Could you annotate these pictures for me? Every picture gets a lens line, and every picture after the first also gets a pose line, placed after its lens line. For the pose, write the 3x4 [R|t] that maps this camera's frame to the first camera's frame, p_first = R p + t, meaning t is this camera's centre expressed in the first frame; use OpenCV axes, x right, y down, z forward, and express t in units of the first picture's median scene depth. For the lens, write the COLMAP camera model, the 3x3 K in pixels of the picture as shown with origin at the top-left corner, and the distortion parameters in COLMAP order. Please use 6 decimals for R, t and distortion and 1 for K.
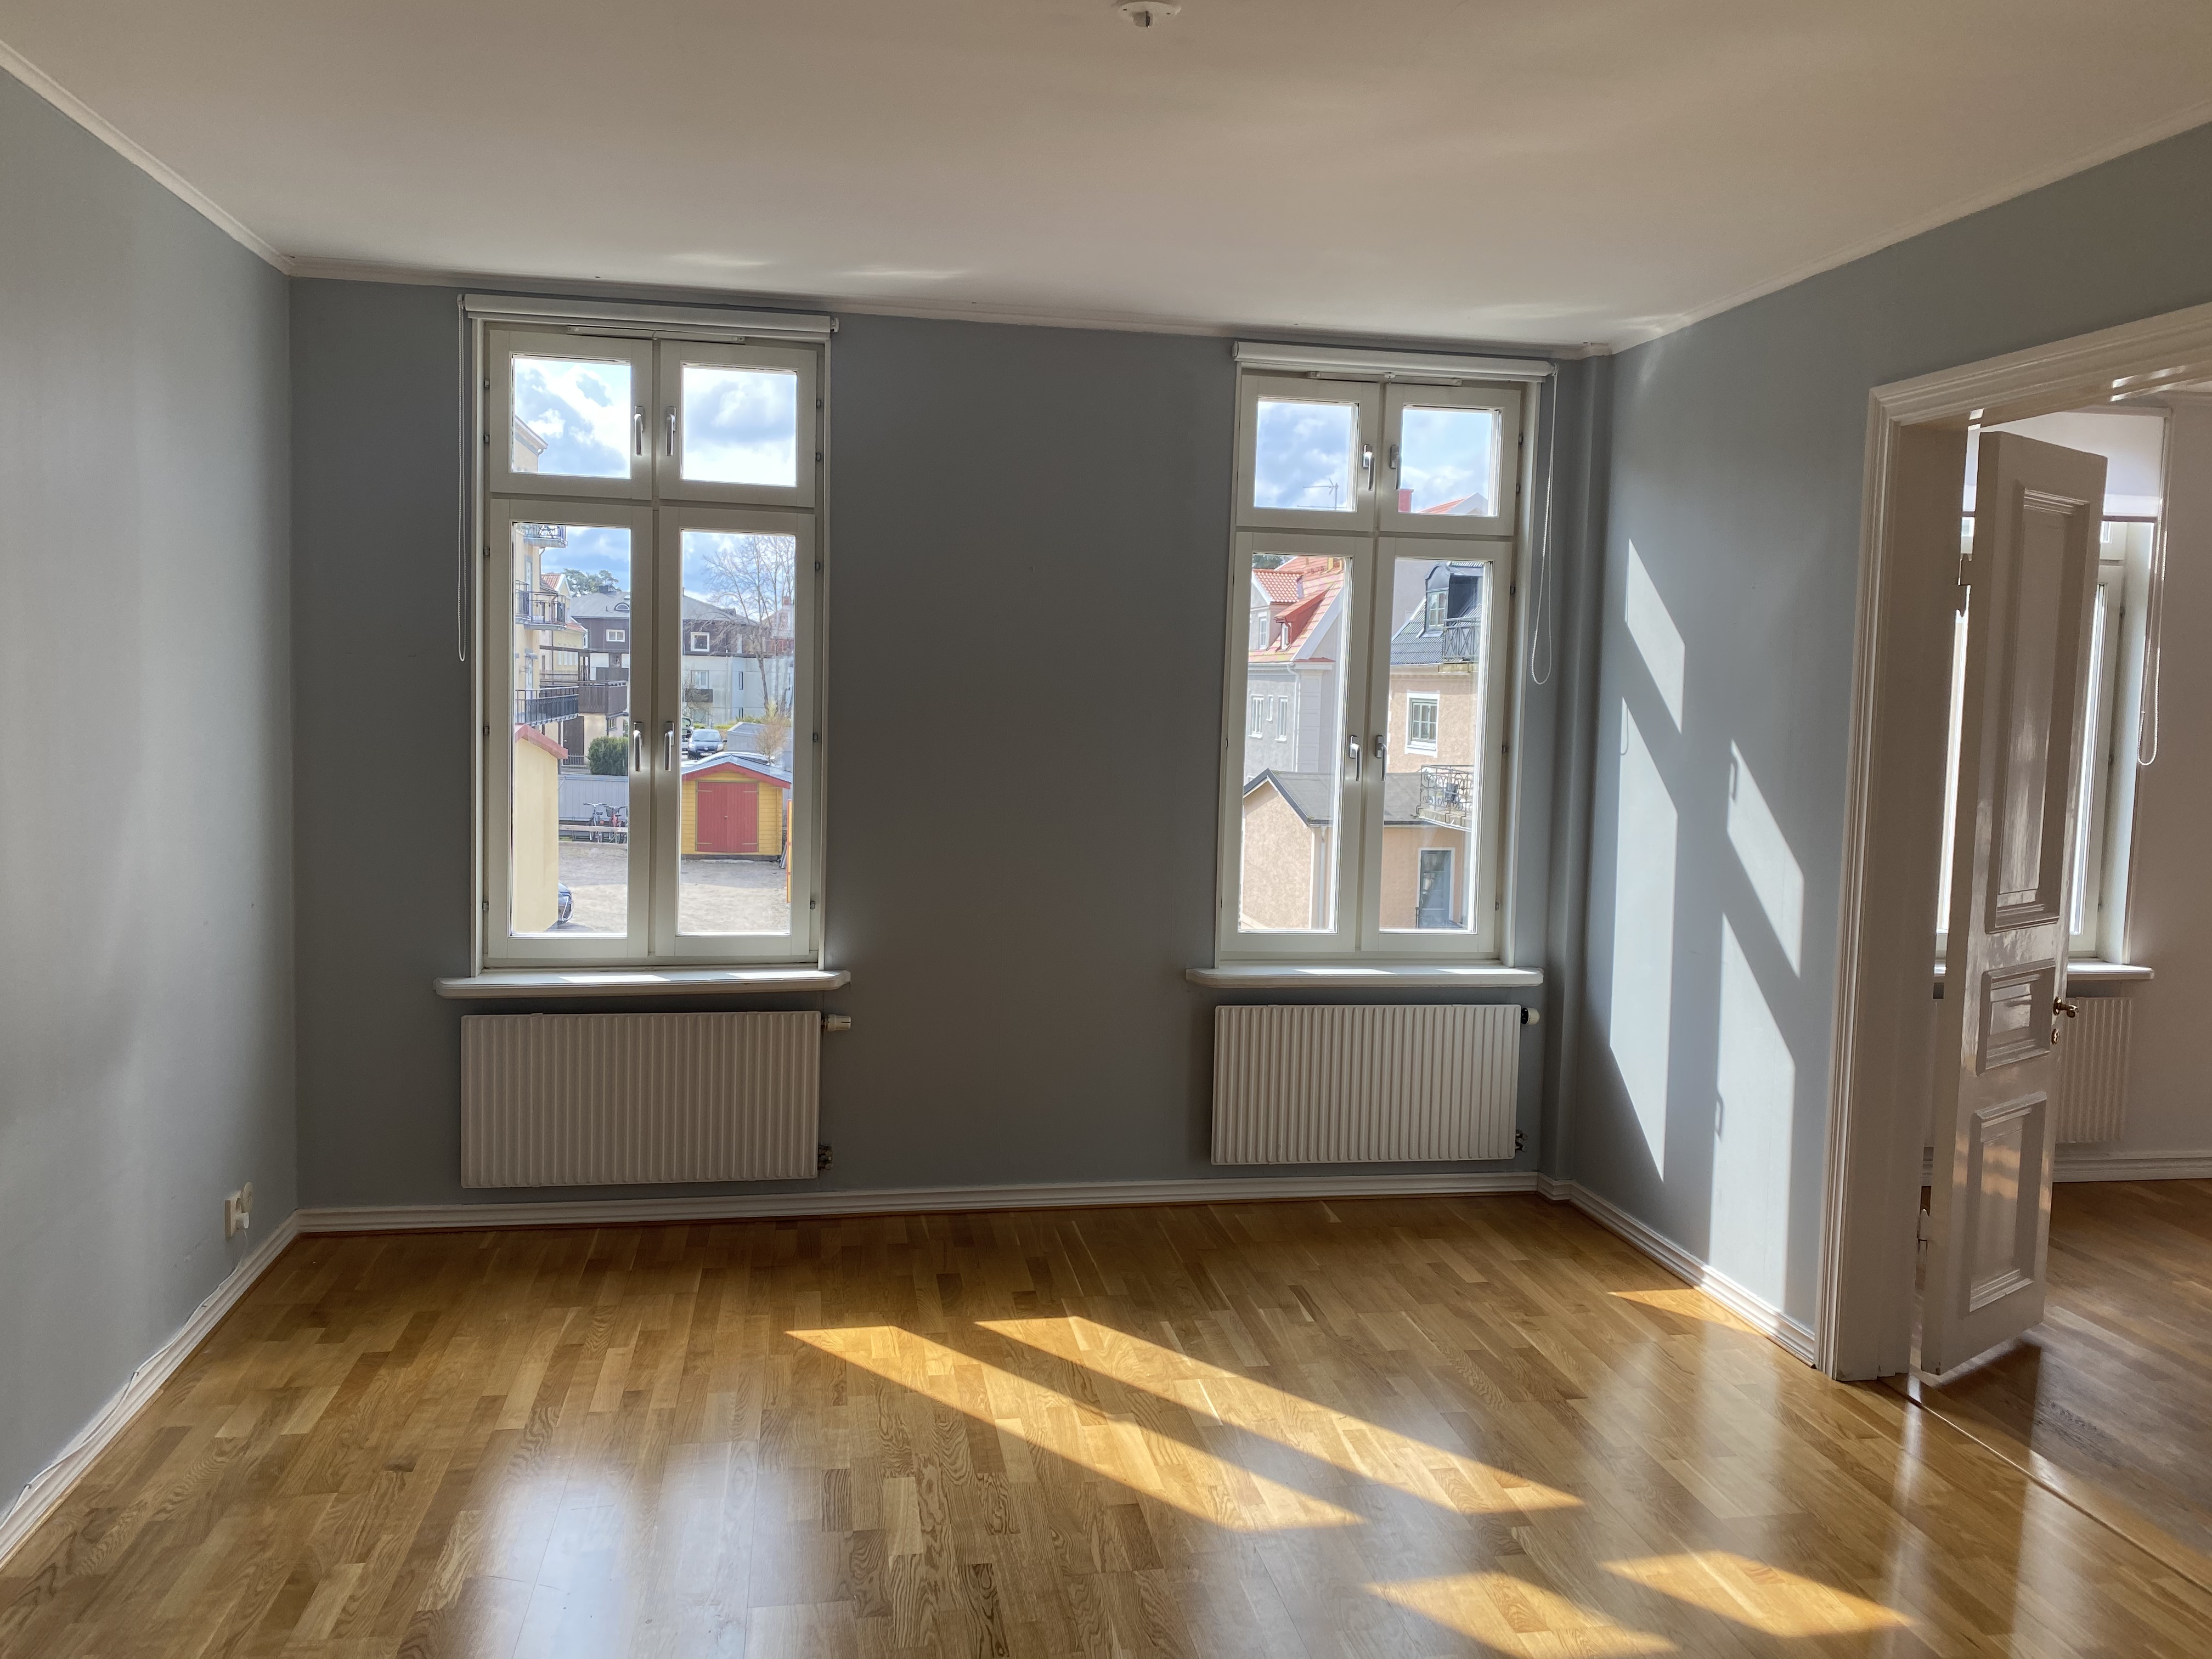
lens RADIAL K [[1661.5, 0, 1112.1], [0, 1661.5, 806.6], [0, 0, 1]] dist [0.039286, -0.045090]
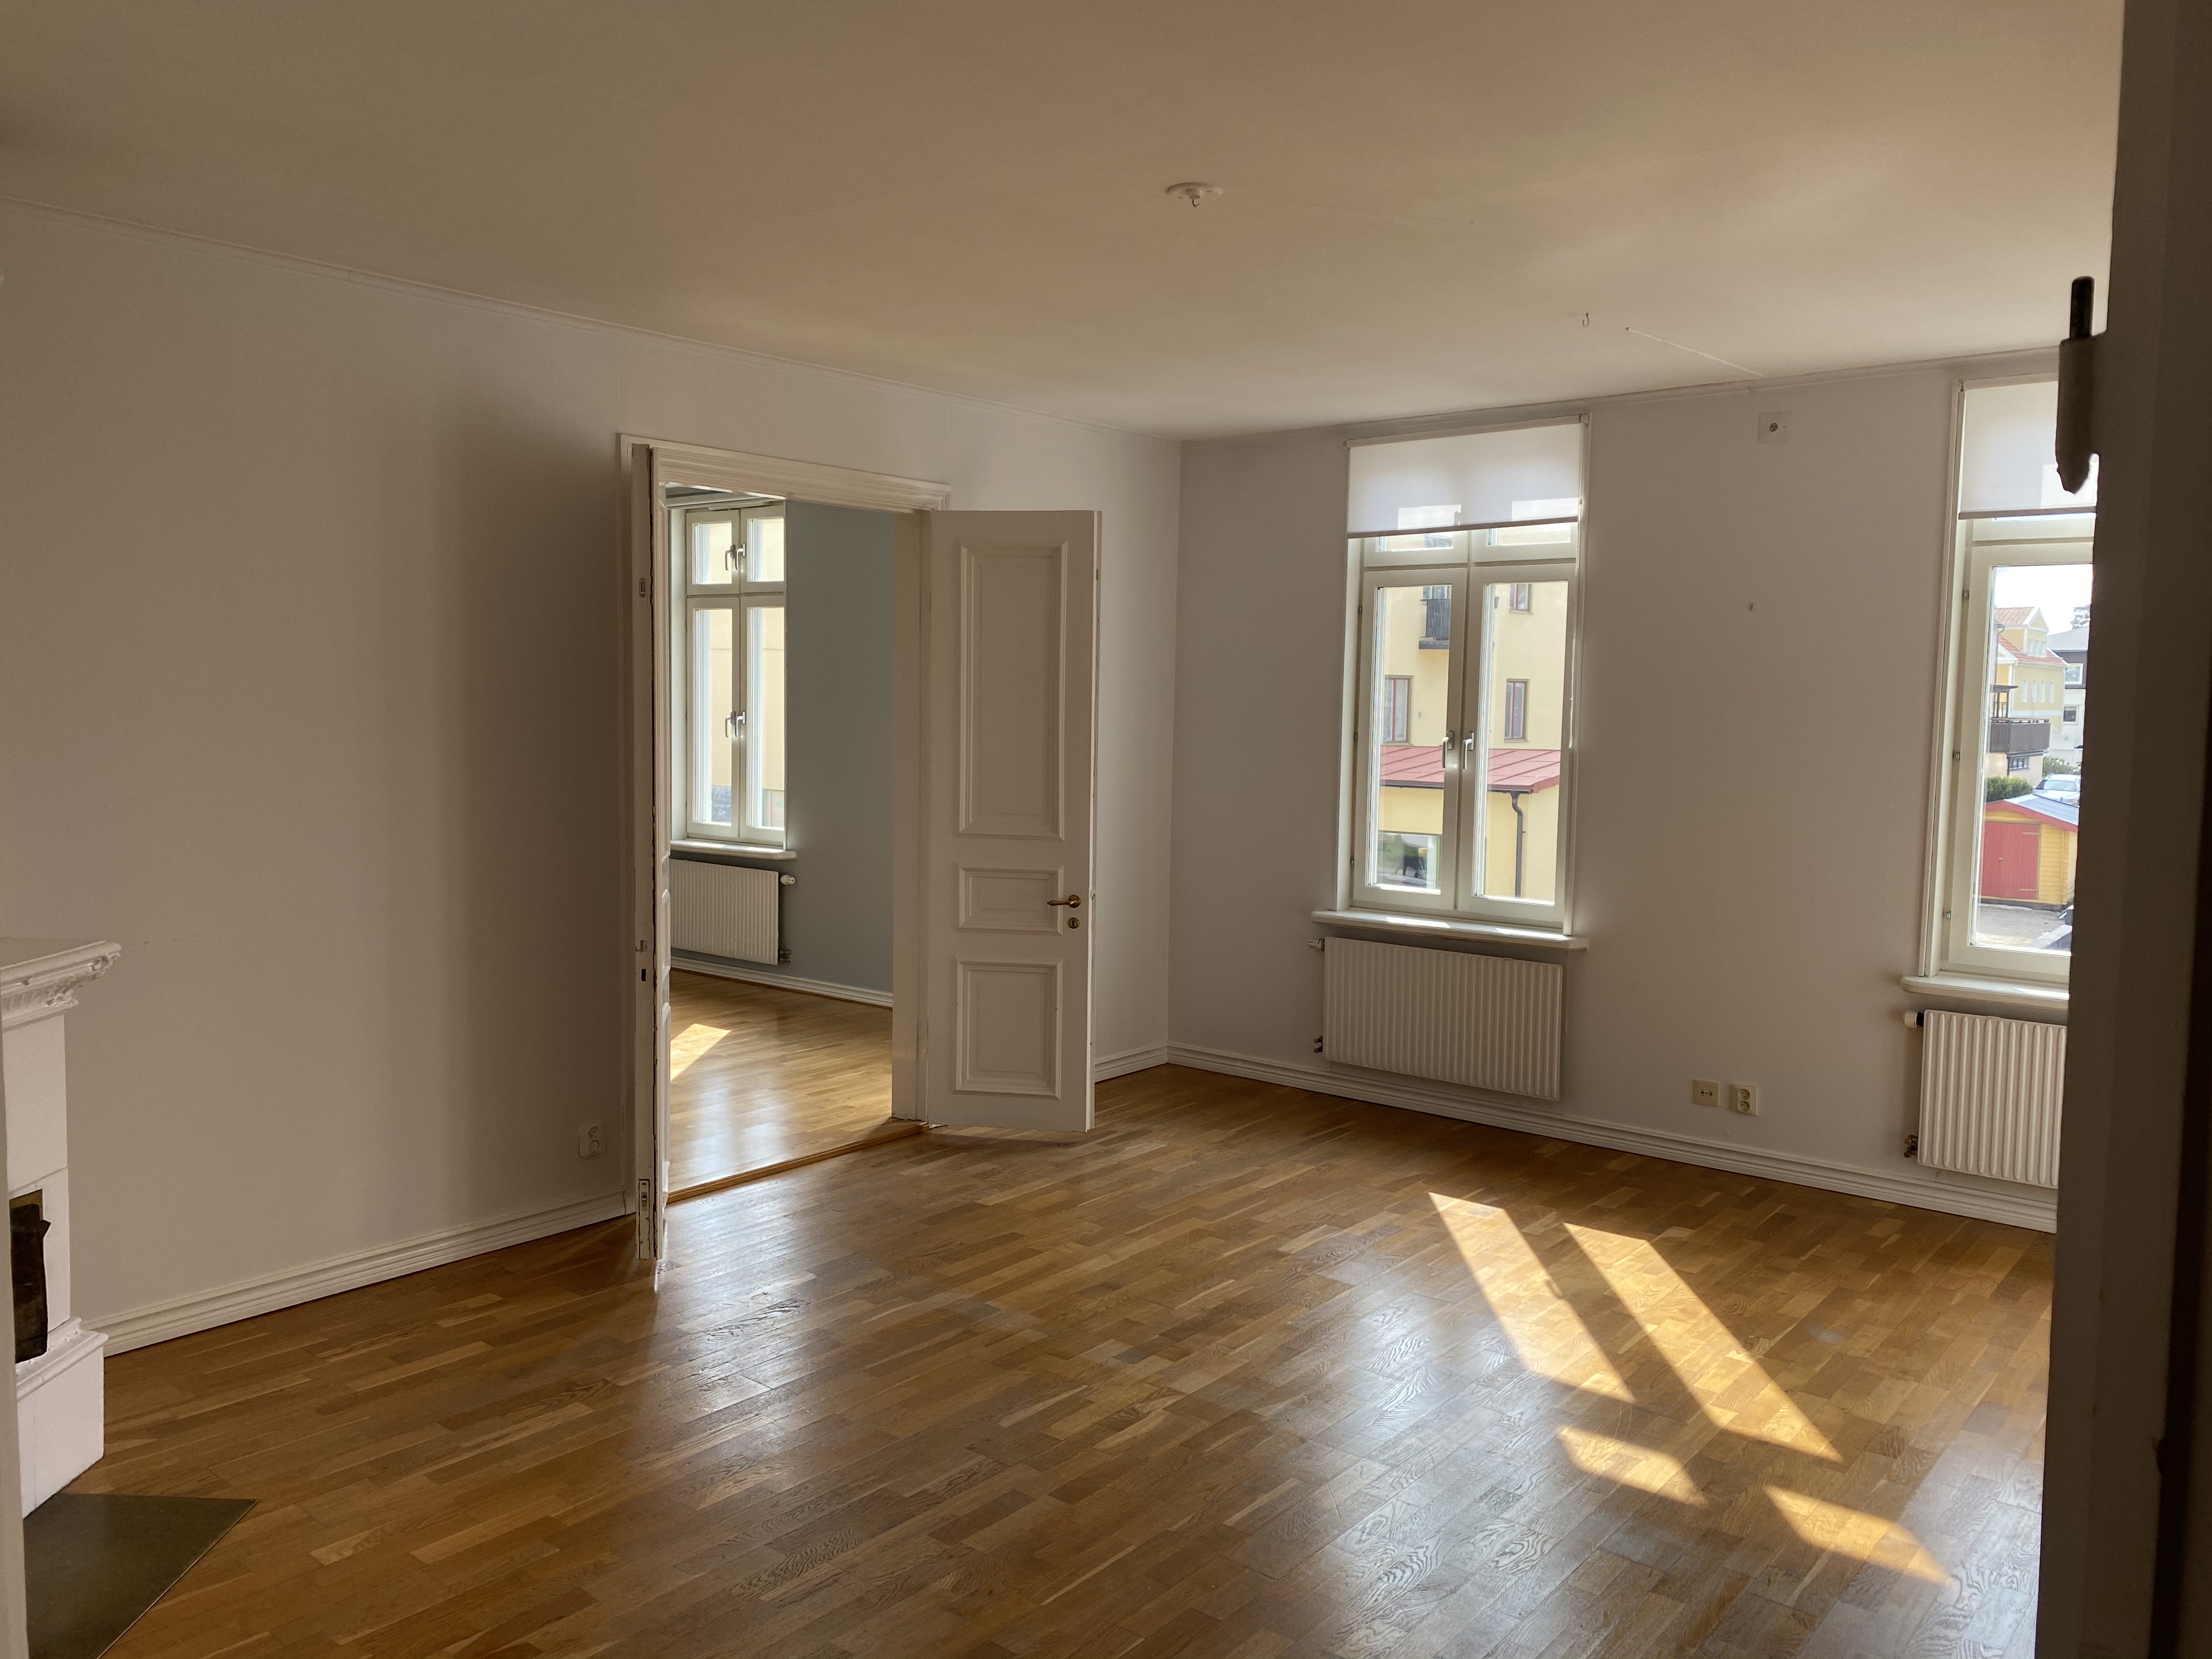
lens RADIAL K [[1661.5, 0, 1112.1], [0, 1661.5, 806.6], [0, 0, 1]] dist [0.039286, -0.045090]
pose [[0.650032, 0.035611, -0.759072, 1.429019], [-0.054386, 0.998520, 0.000271, 0.033005], [0.757958, 0.041106, 0.651007, 0.103456]]
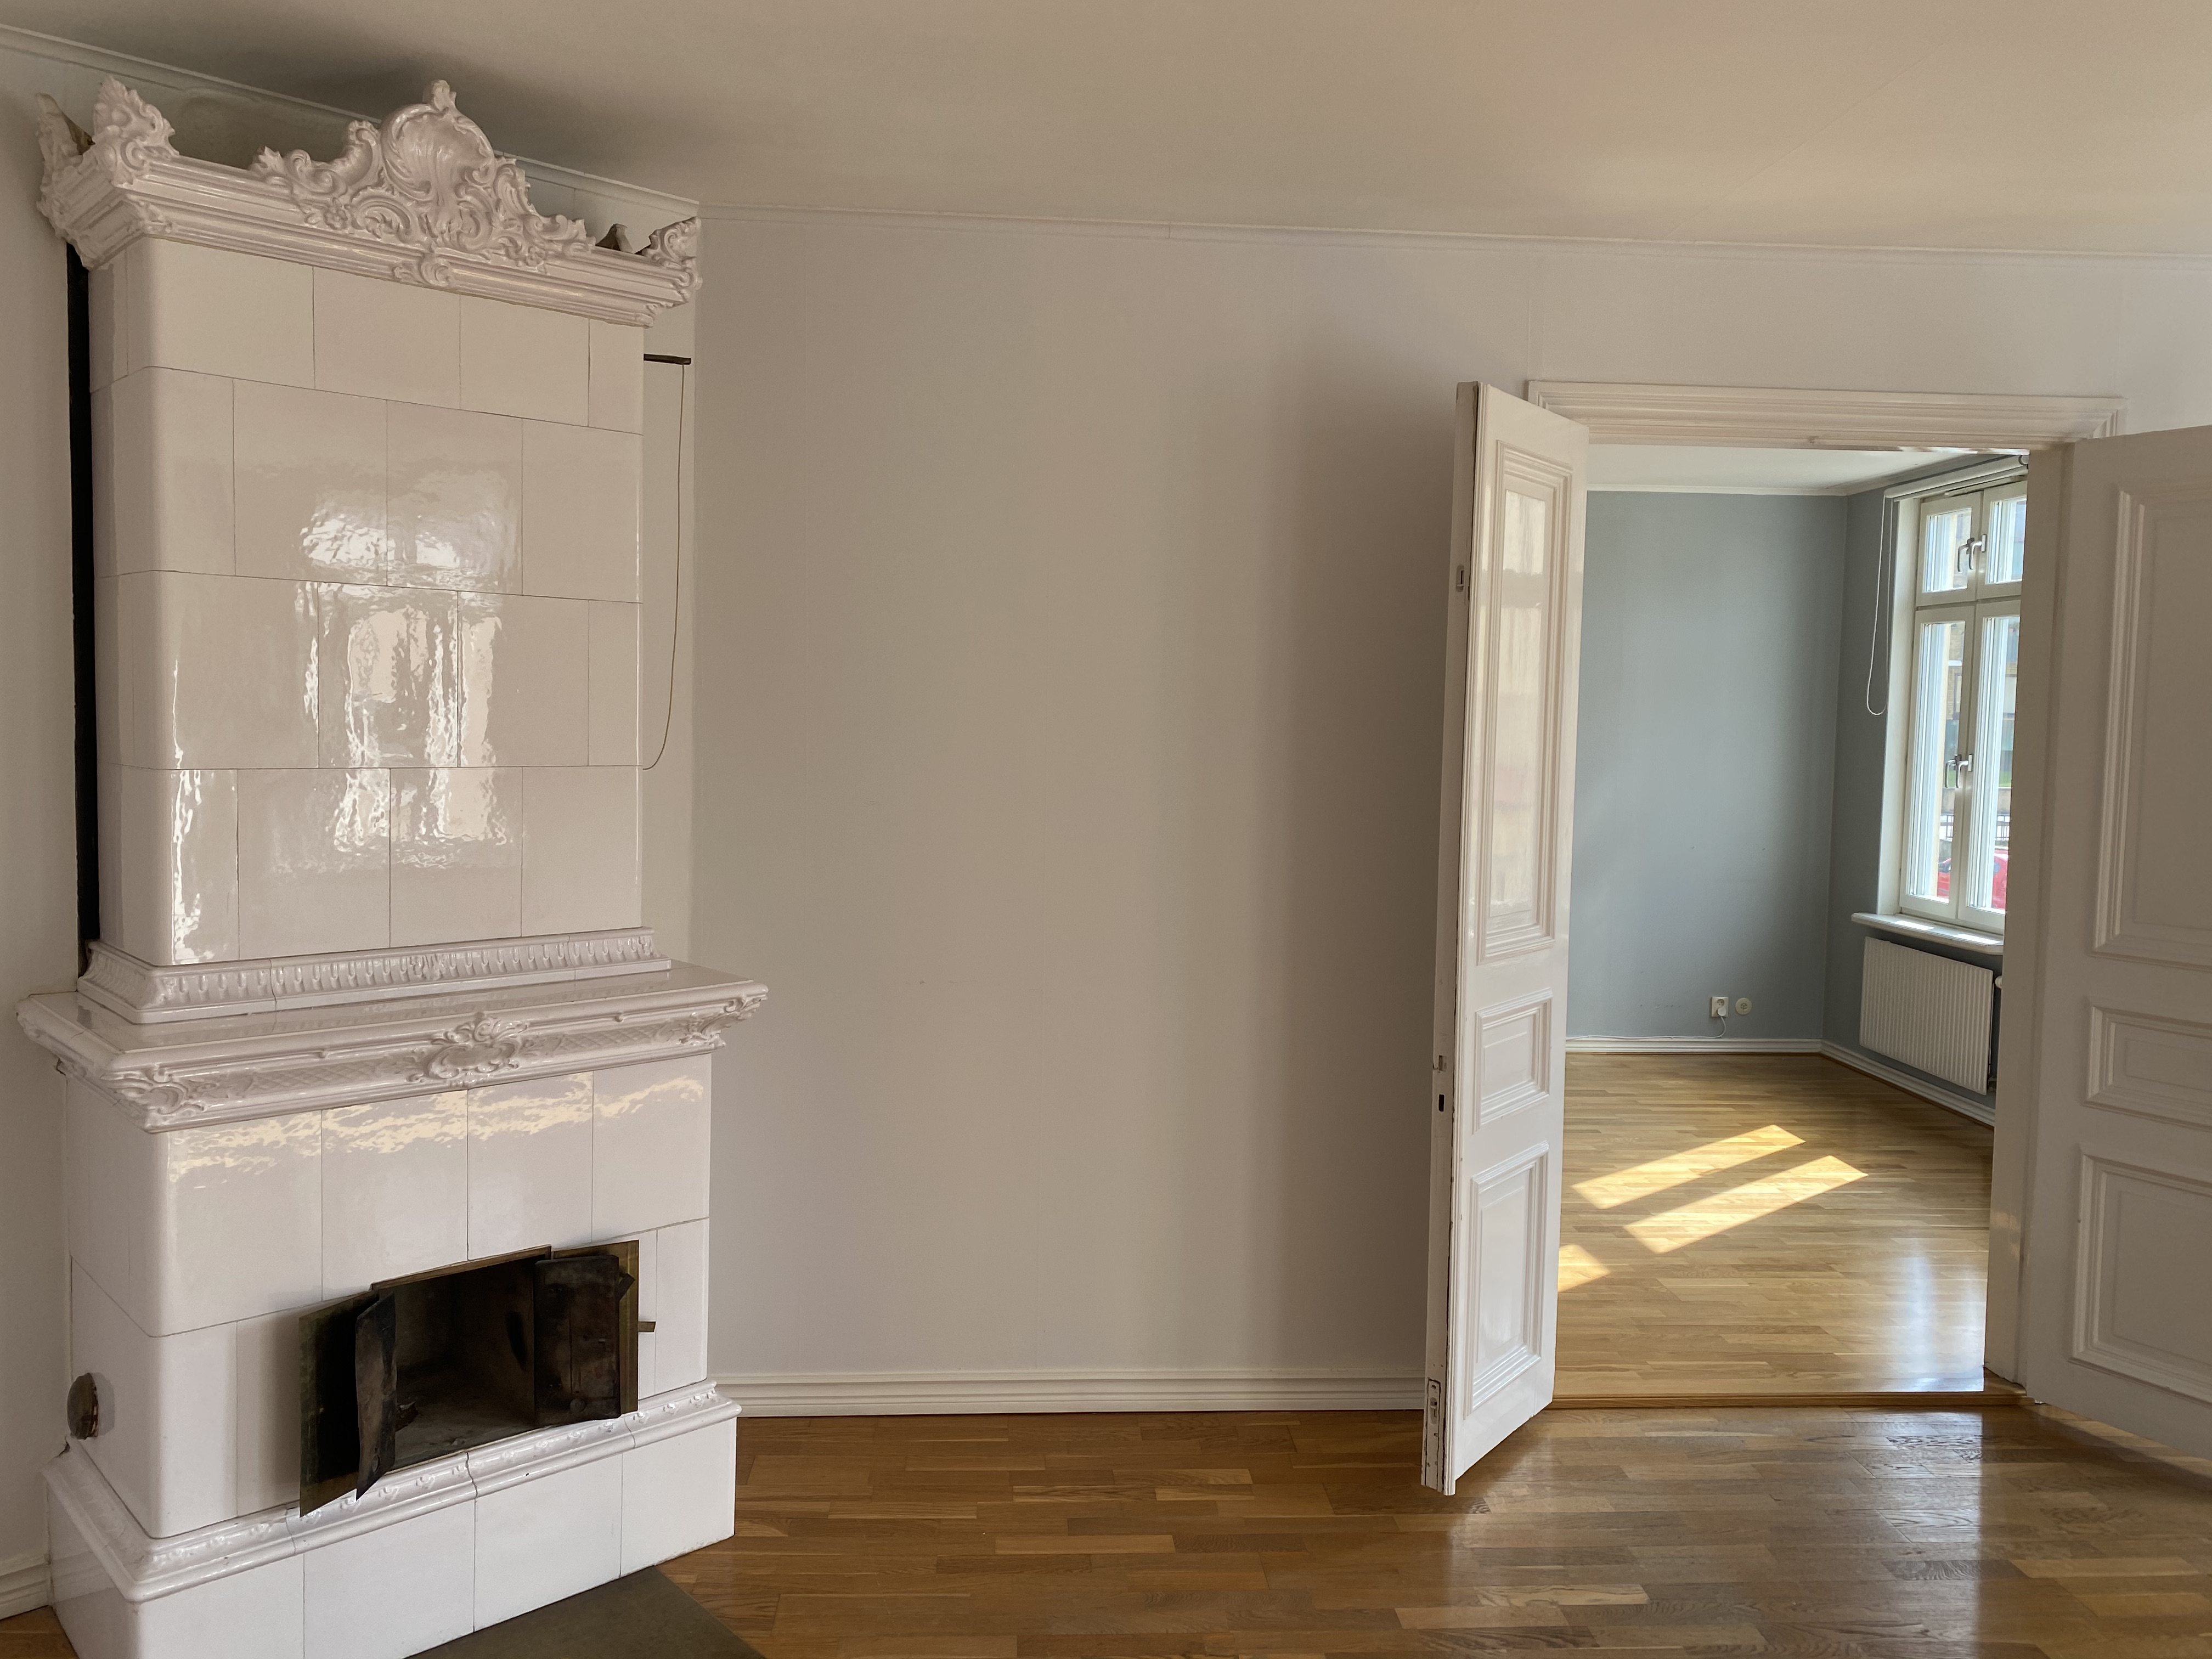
lens RADIAL K [[1661.5, 0, 1112.1], [0, 1661.5, 806.6], [0, 0, 1]] dist [0.039286, -0.045090]
pose [[-0.118285, 0.028446, -0.992572, 1.245996], [-0.095293, 0.994651, 0.039861, 0.005879], [0.988397, 0.099300, -0.114941, 0.449671]]
